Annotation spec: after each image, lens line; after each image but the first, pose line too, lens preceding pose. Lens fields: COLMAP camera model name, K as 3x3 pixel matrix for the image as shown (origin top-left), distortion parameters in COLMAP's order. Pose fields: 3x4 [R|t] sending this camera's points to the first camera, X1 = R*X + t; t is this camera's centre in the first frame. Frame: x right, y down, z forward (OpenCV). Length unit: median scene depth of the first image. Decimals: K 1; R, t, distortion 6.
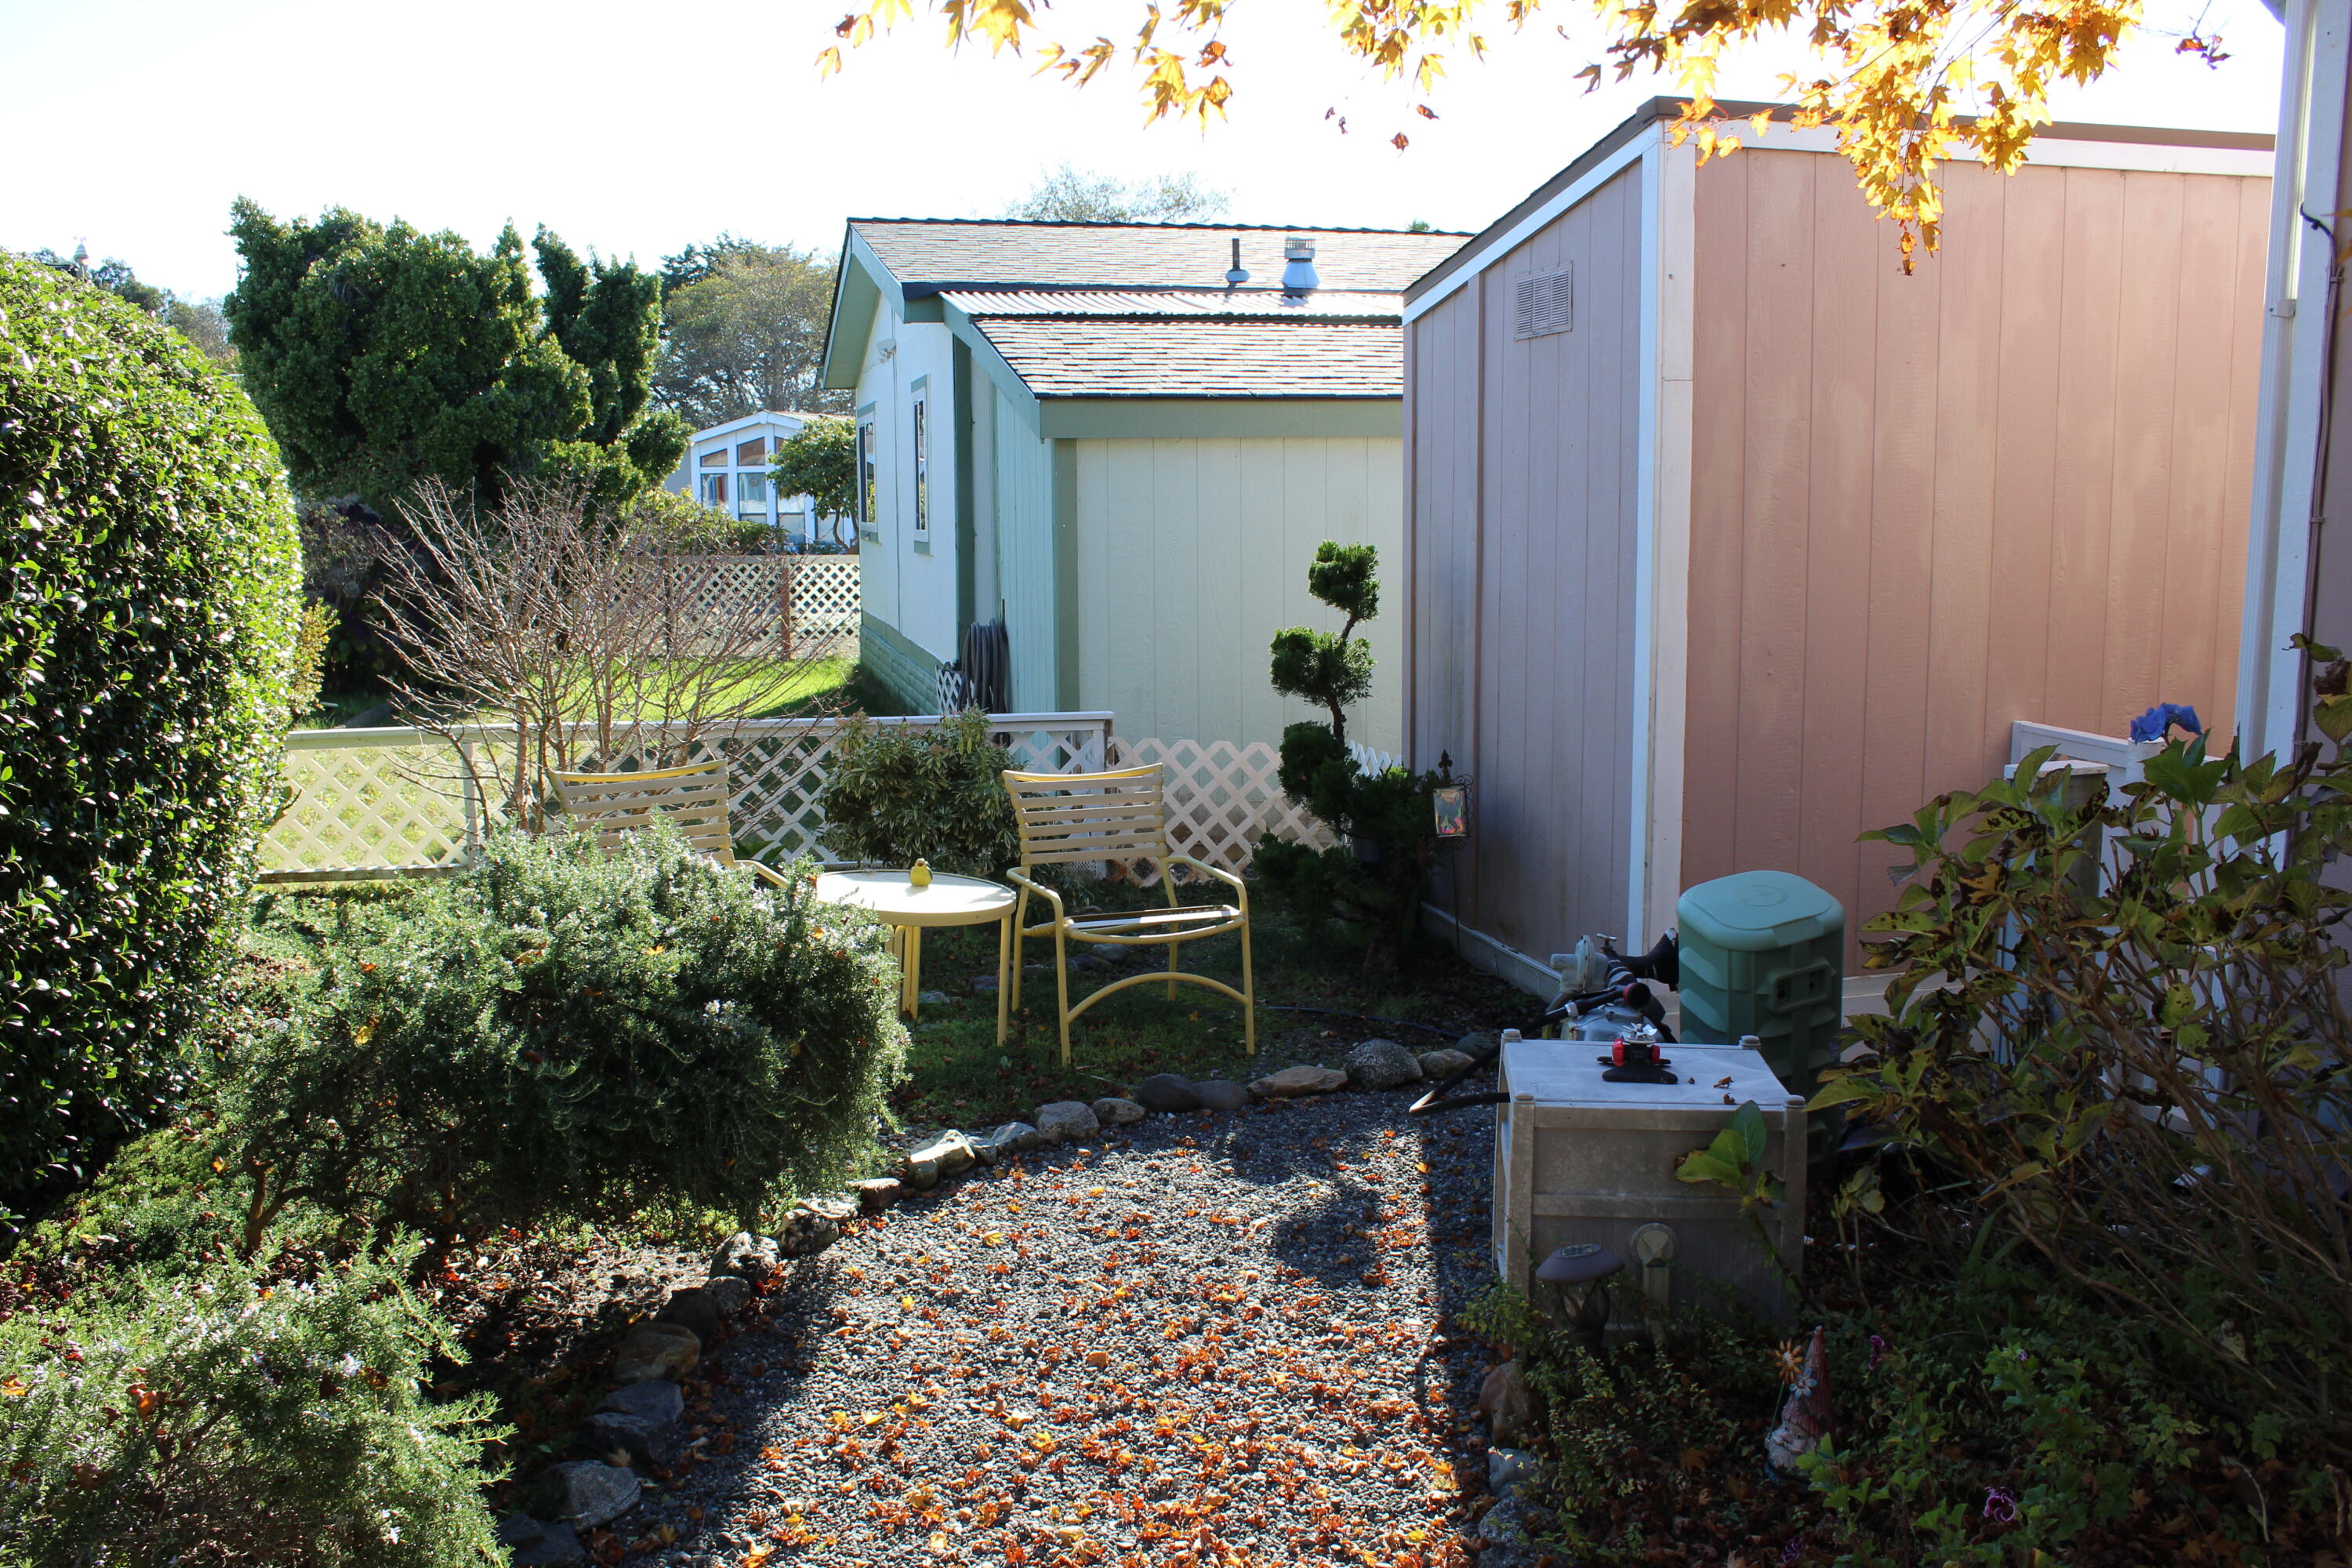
lens RADIAL K [[1958.7, 0, 1155.0], [0, 1958.7, 790.4], [0, 0, 1]] dist [-0.174215, 0.163940]
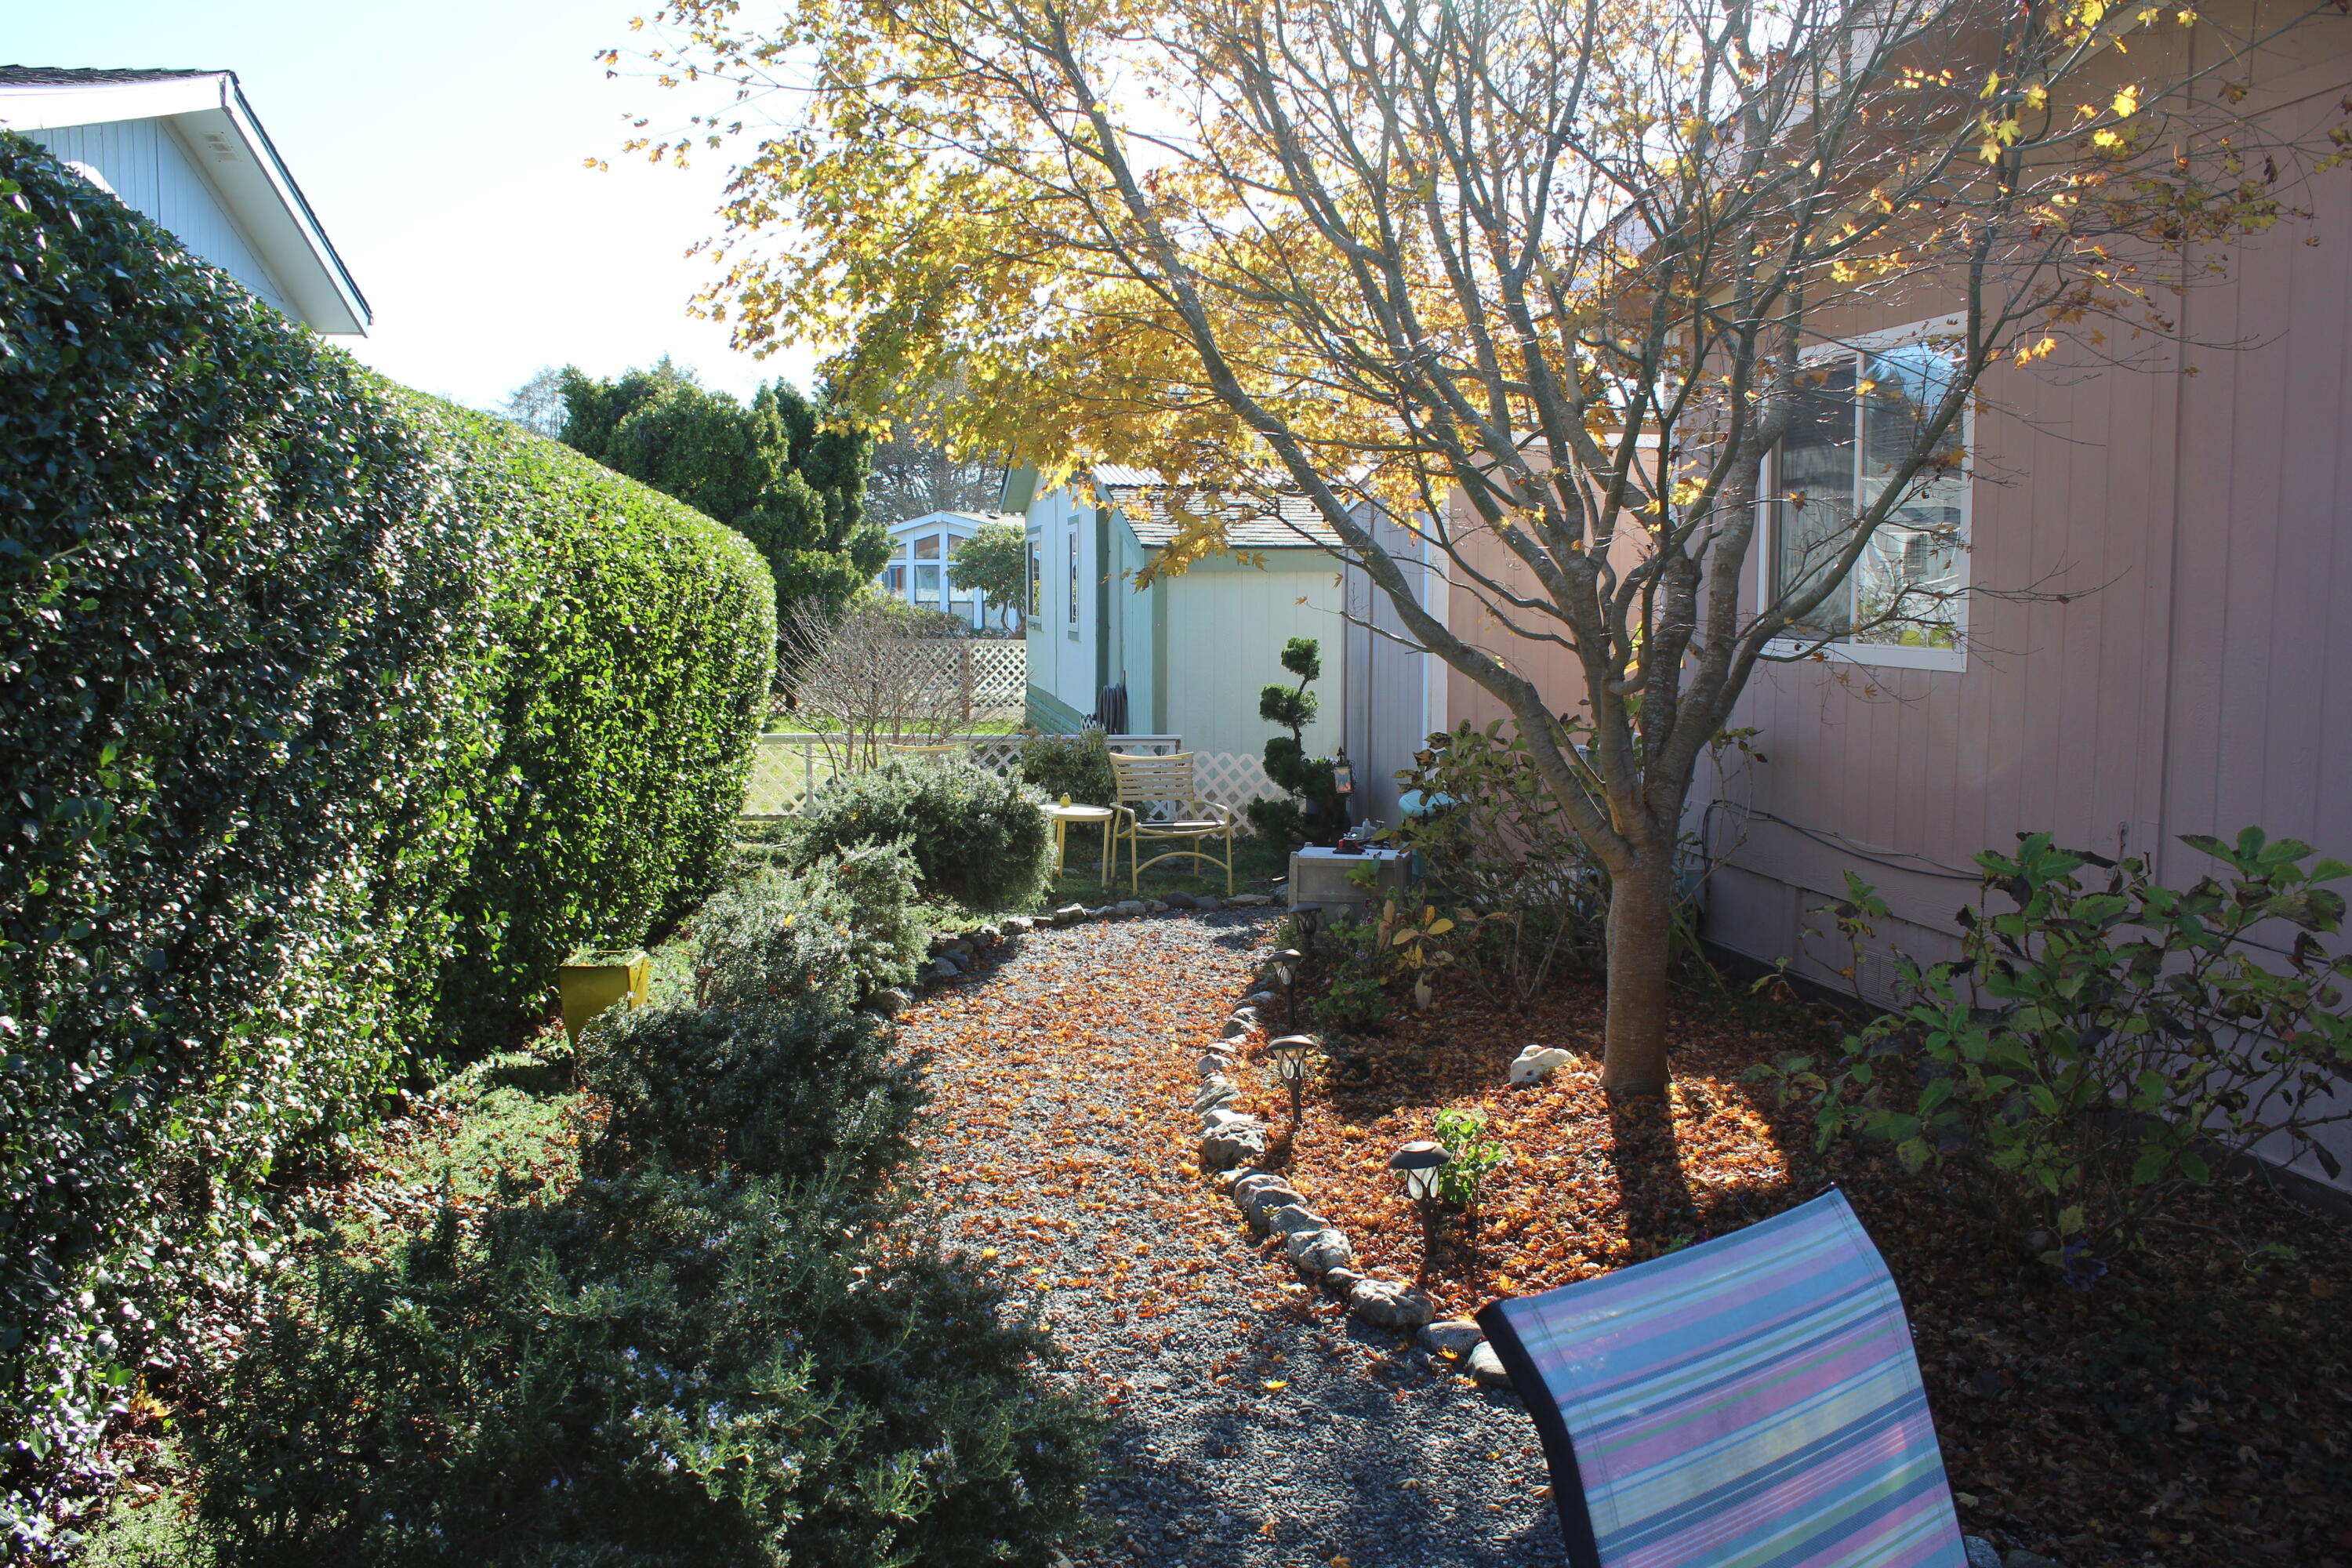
lens RADIAL K [[1958.7, 0, 1155.0], [0, 1958.7, 790.4], [0, 0, 1]] dist [-0.174215, 0.163940]
pose [[0.996818, 0.016852, -0.077909, 0.050684], [-0.020273, 0.998855, -0.043329, 0.046639], [0.077089, 0.044771, 0.996018, -0.394112]]
